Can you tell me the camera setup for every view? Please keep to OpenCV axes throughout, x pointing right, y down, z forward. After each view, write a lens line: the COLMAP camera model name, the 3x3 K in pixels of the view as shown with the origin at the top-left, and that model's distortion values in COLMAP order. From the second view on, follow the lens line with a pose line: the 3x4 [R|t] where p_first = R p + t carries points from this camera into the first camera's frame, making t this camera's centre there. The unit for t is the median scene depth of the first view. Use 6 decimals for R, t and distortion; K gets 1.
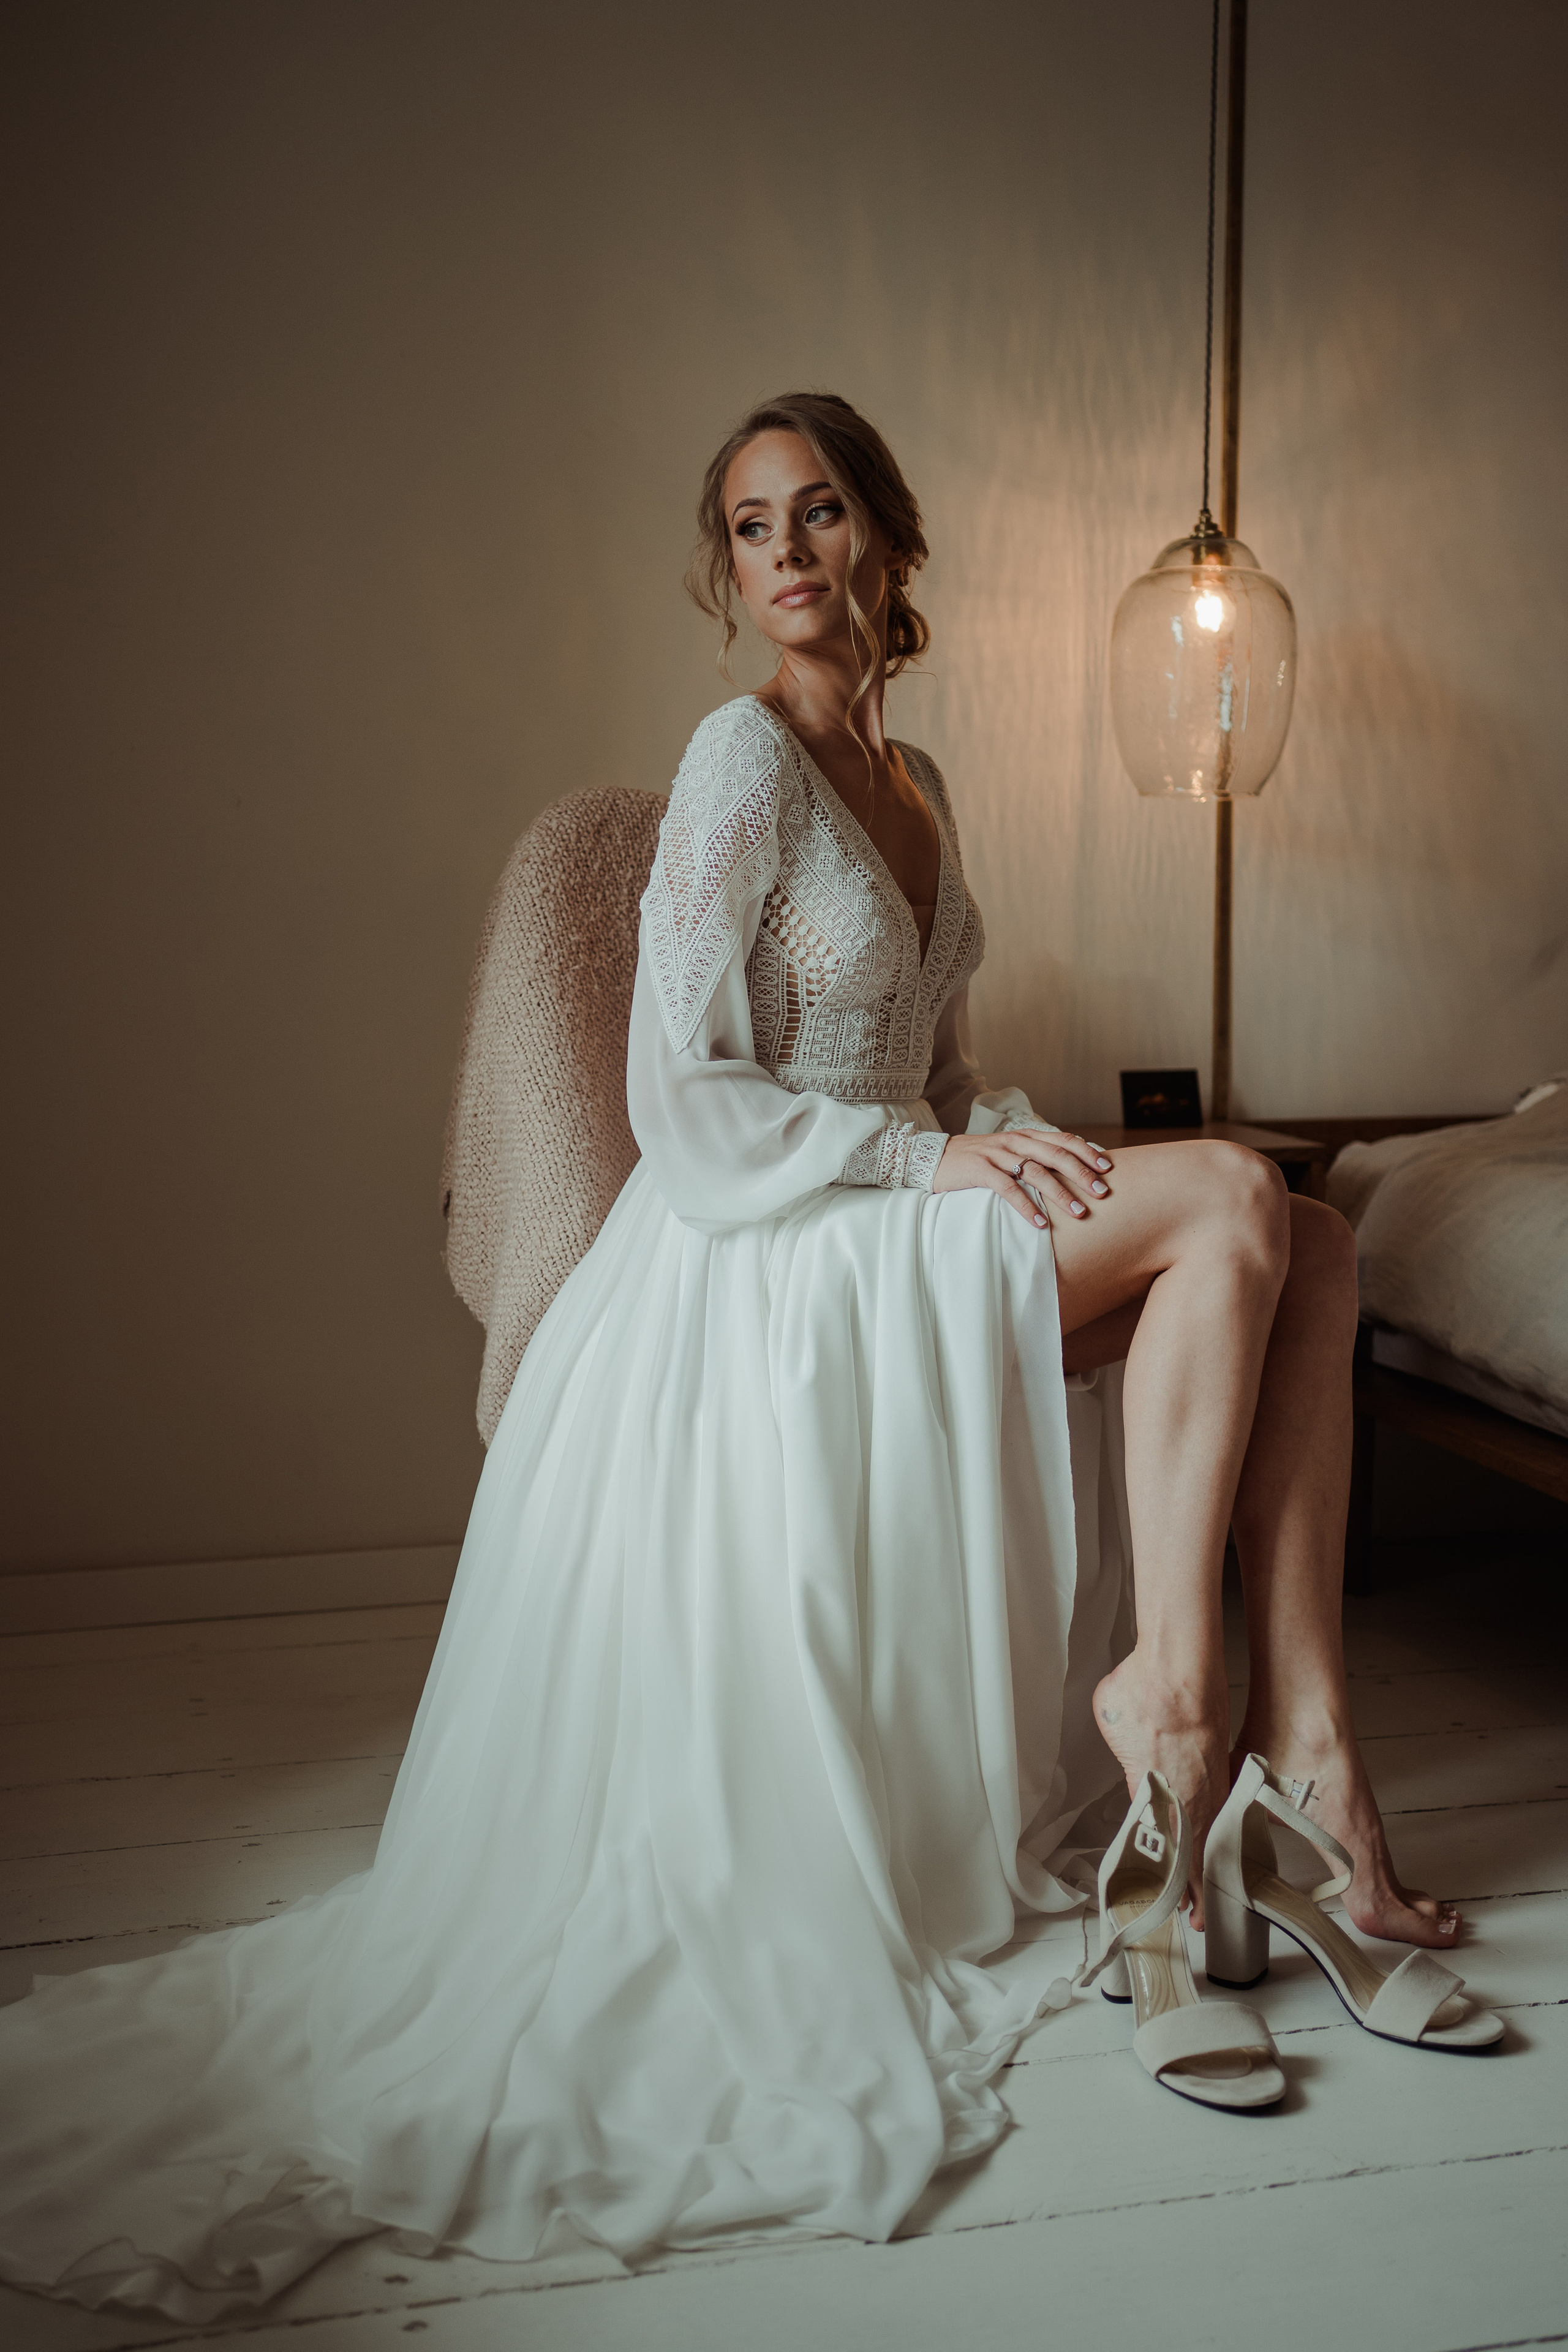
lens RADIAL K [[2452.6, 0, 784.0], [0, 2452.6, 1176.0], [0, 0, 1]] dist [-0.017935, 0.128340]
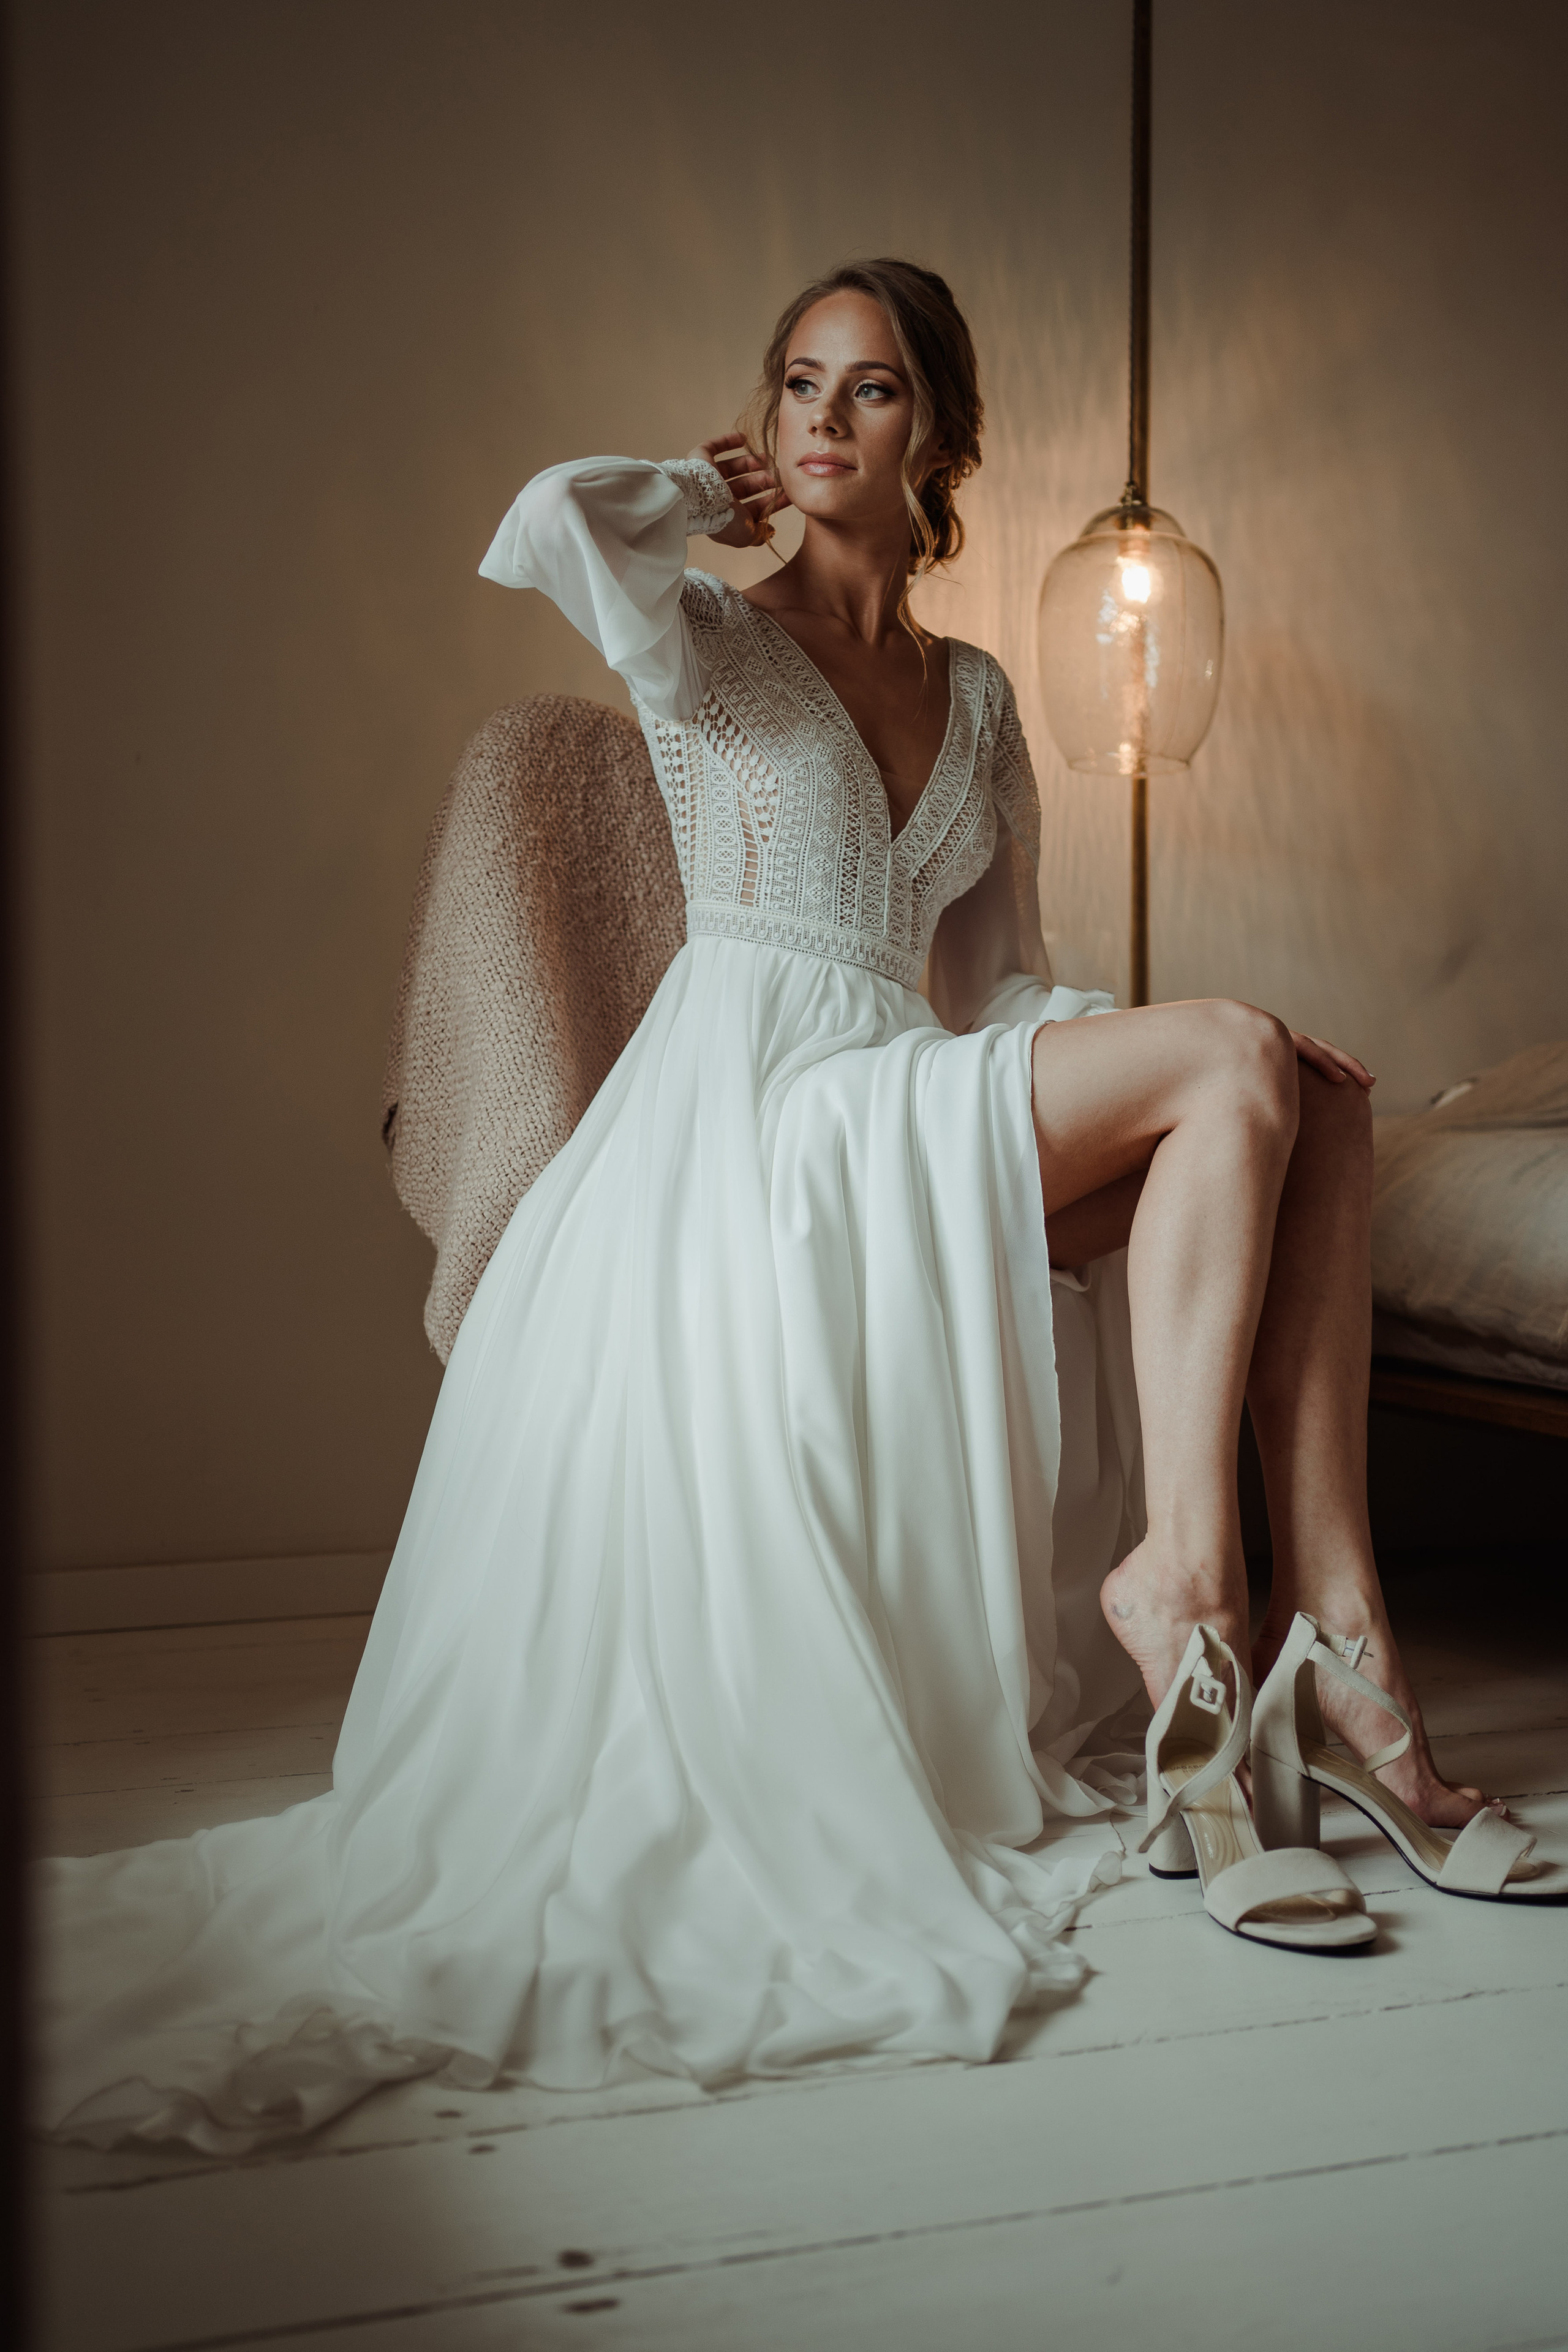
lens RADIAL K [[2474.5, 0, 784.0], [0, 2474.5, 1176.0], [0, 0, 1]] dist [0.016134, 0.025242]
pose [[0.995935, 0.000741, 0.090076, -0.086386], [0.007079, 0.996230, -0.086466, 0.139156], [-0.089801, 0.086752, 0.992174, 0.053516]]
